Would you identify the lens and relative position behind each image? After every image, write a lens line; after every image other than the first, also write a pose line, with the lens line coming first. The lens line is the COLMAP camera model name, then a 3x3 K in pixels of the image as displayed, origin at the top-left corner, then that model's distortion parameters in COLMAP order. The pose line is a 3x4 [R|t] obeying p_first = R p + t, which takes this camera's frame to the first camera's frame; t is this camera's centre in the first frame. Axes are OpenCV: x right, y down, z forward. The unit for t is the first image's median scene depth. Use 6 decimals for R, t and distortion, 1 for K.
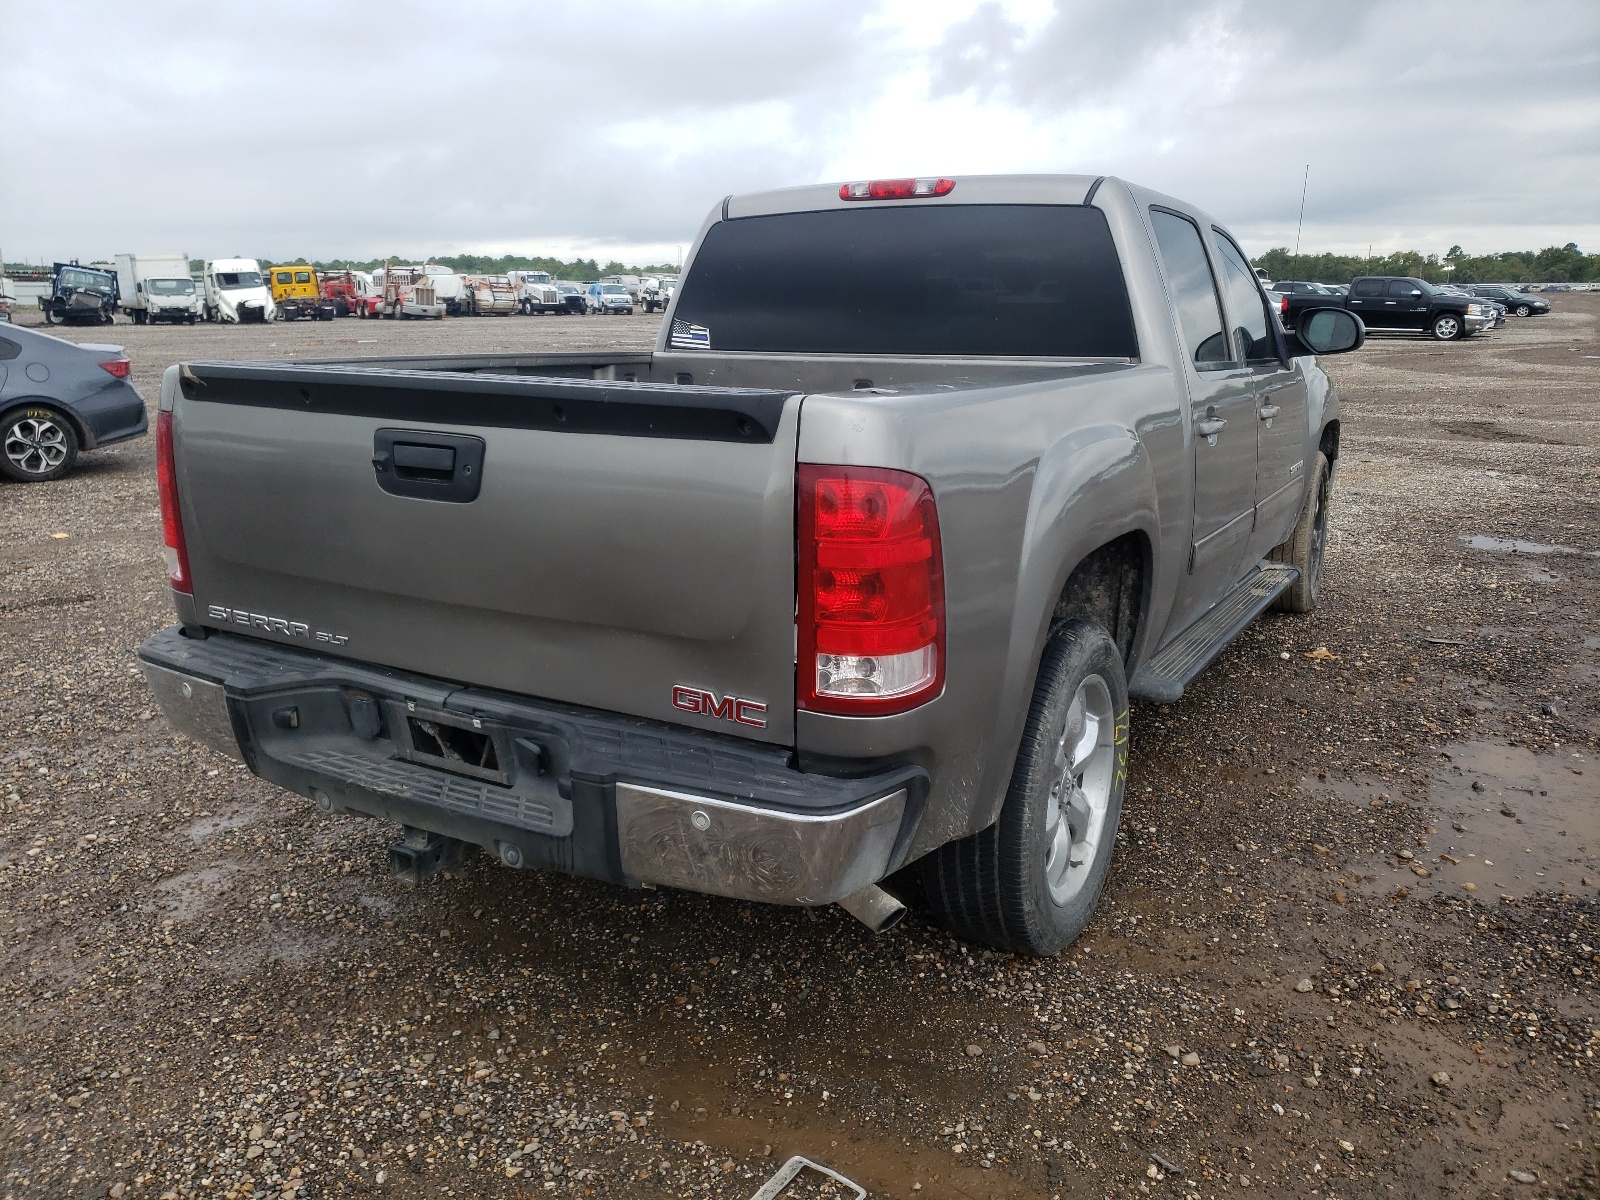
lens RADIAL K [[1220.9, 0, 800.0], [0, 1220.9, 600.0], [0, 0, 1]] dist [0.022330, 0.002007]
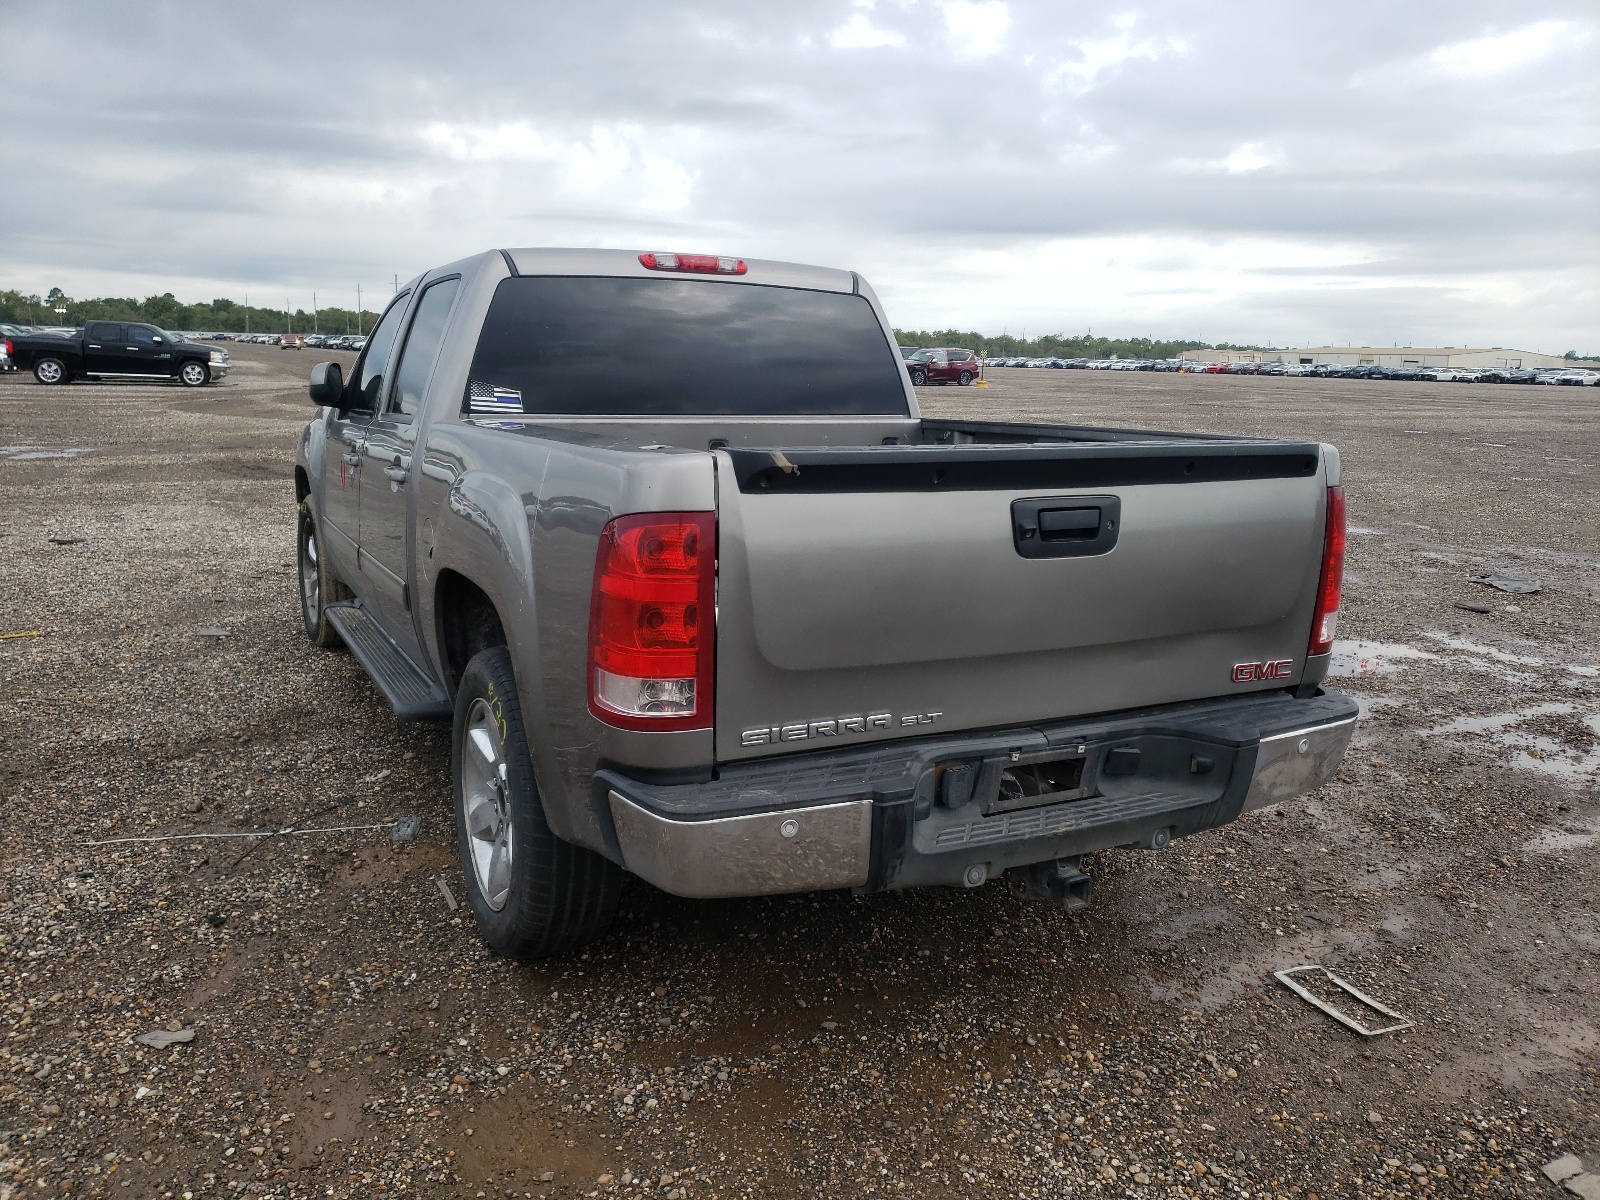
lens RADIAL K [[1259.1, 0, 801.3], [0, 1259.1, 625.4], [0, 0, 1]] dist [-0.006651, -0.011768]
pose [[0.538625, -0.159025, 0.827402, -1.355196], [0.174277, 0.981817, 0.075252, -0.145308], [-0.824324, 0.103665, 0.556546, 0.552697]]
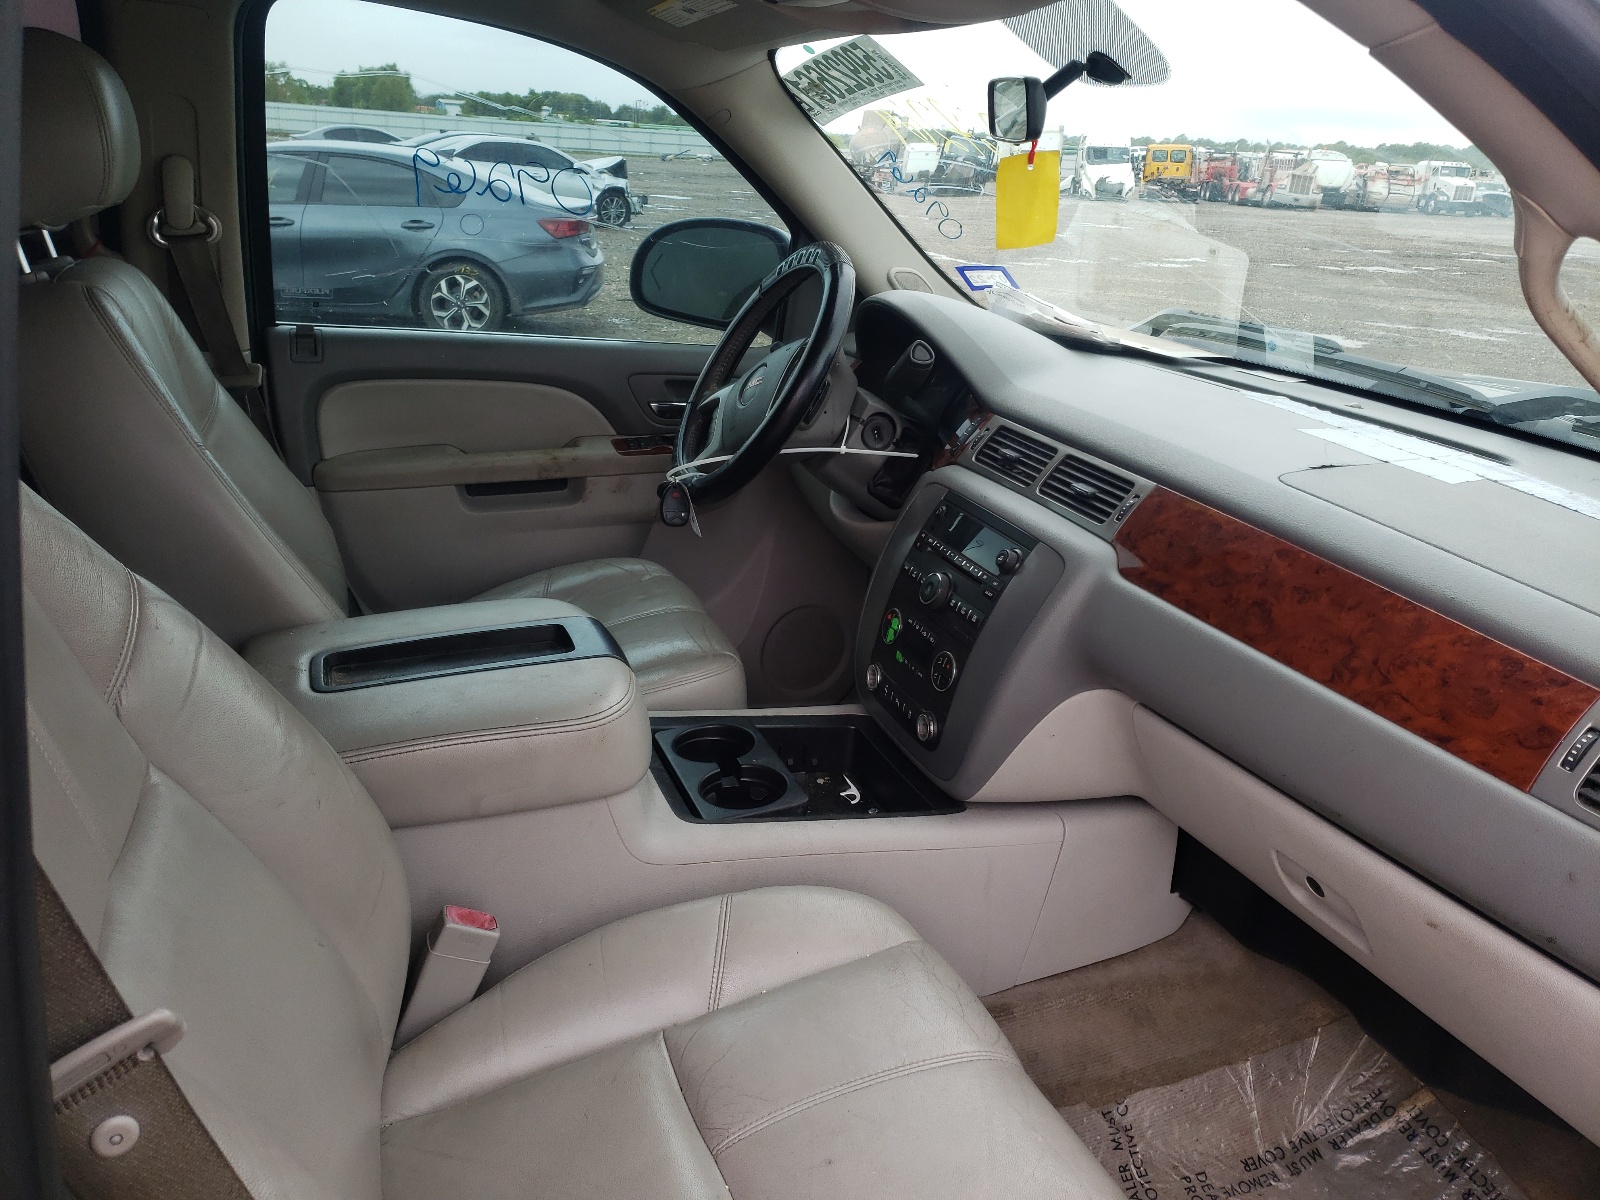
lens RADIAL K [[1220.9, 0, 800.0], [0, 1220.9, 600.0], [0, 0, 1]] dist [0.022330, 0.002007]
pose [[0.767913, 0.268072, -0.581762, 0.021054], [-0.217003, 0.963384, 0.157481, -0.013544], [0.602677, 0.005313, 0.797968, 0.050900]]
